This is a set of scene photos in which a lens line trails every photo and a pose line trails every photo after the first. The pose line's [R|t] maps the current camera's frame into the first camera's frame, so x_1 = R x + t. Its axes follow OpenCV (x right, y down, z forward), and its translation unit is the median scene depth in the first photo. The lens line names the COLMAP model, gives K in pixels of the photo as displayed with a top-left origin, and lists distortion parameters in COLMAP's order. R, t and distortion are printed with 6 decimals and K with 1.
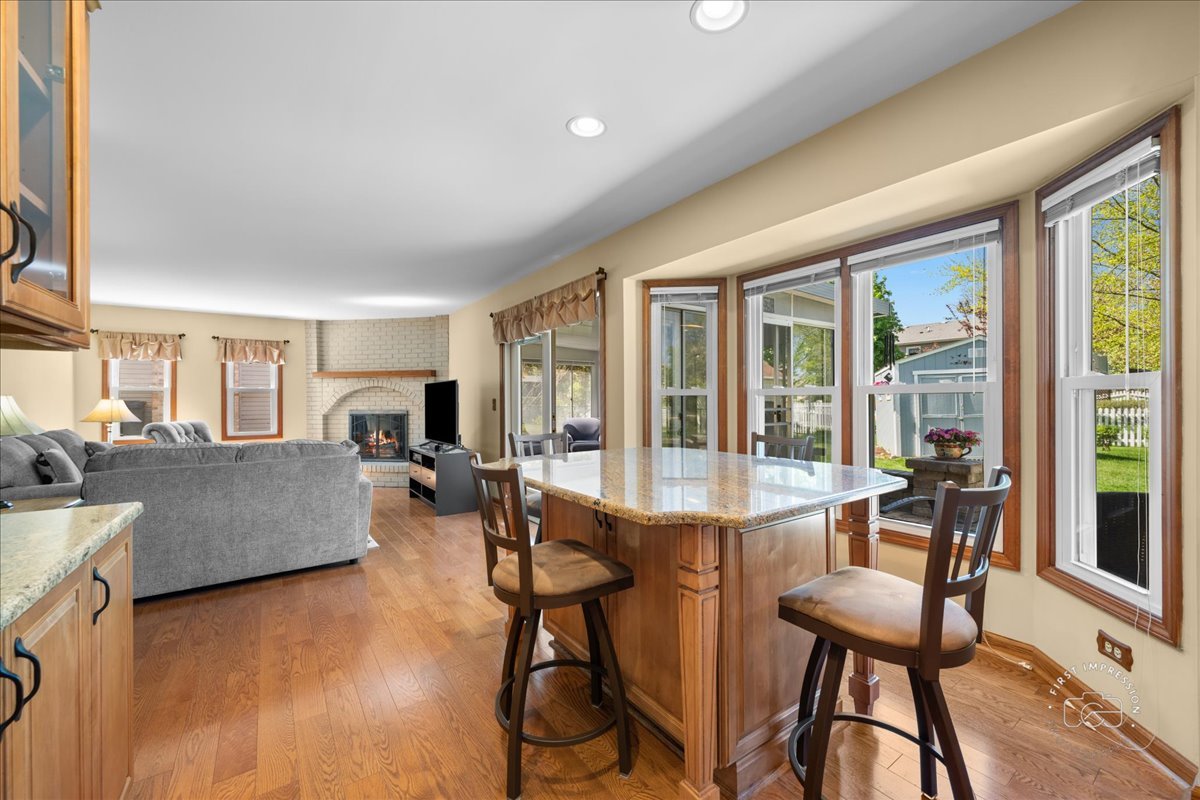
lens RADIAL K [[472.6, 0, 602.8], [0, 472.6, 402.9], [0, 0, 1]] dist [-0.006332, -0.000079]
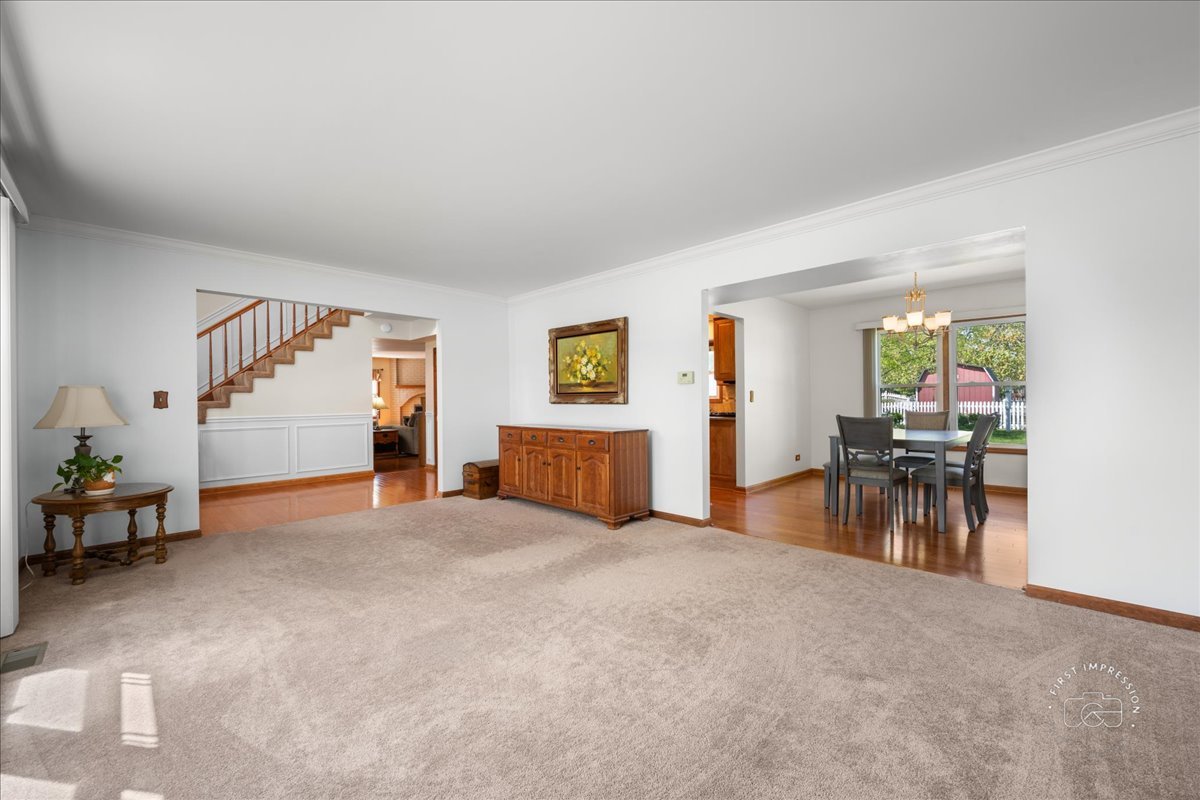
lens RADIAL K [[472.6, 0, 602.8], [0, 472.6, 402.9], [0, 0, 1]] dist [-0.006332, -0.000079]
pose [[0.982331, -0.003817, 0.187115, -0.151233], [0.003943, 0.999992, -0.000301, 0.014047], [-0.187113, 0.001033, 0.982338, -1.215029]]
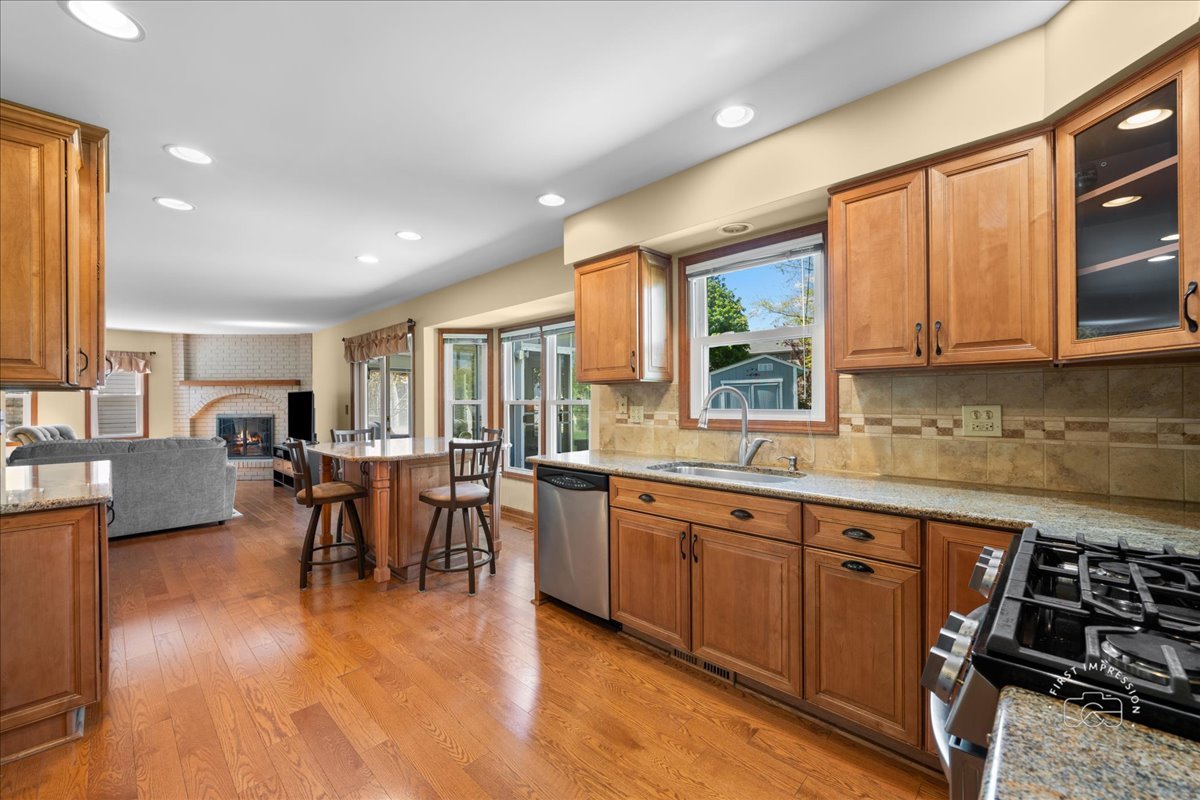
lens RADIAL K [[472.6, 0, 602.8], [0, 472.6, 402.9], [0, 0, 1]] dist [-0.006332, -0.000079]
pose [[0.980661, -0.000913, 0.195710, 0.169160], [0.001335, 0.999997, -0.002020, -0.009504], [-0.195708, 0.002242, 0.980660, -0.325301]]
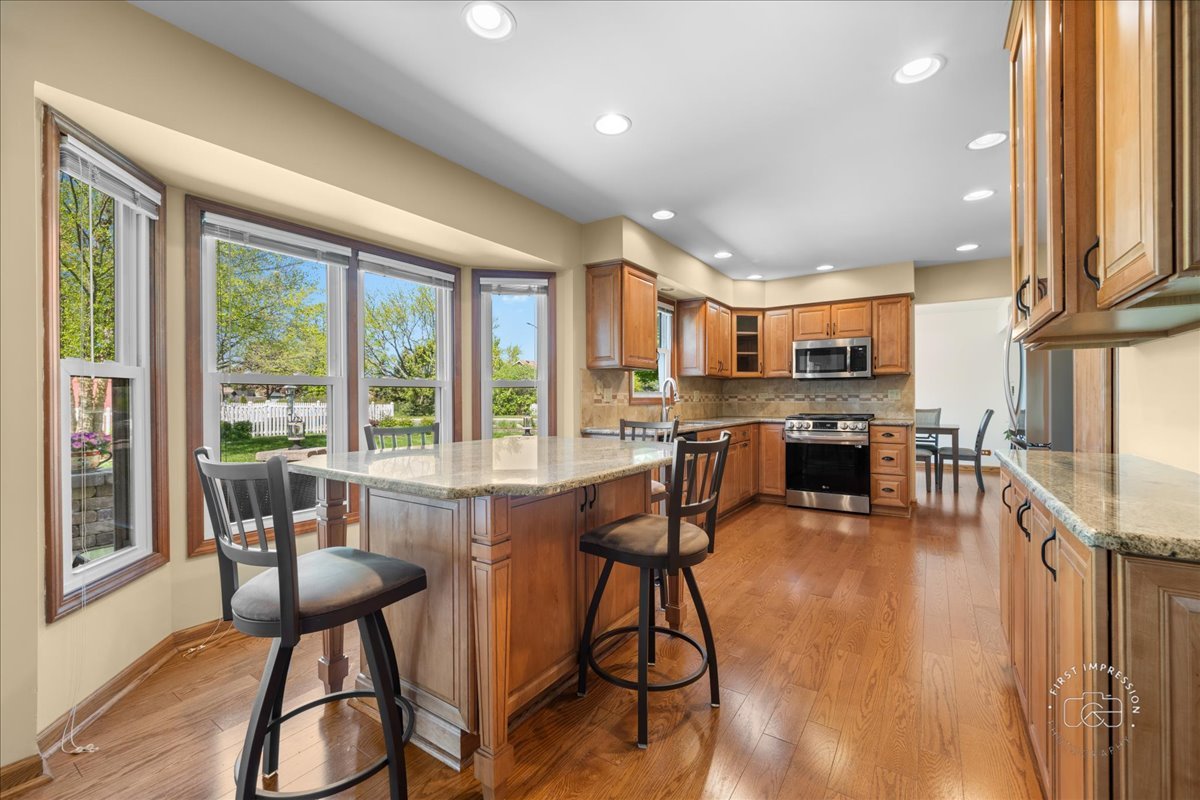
lens RADIAL K [[472.6, 0, 602.8], [0, 472.6, 402.9], [0, 0, 1]] dist [-0.006332, -0.000079]
pose [[-0.343595, -0.013523, 0.939021, -0.262590], [-0.001226, 0.999902, 0.013951, 0.002509], [-0.939117, 0.003643, -0.343578, 0.355537]]
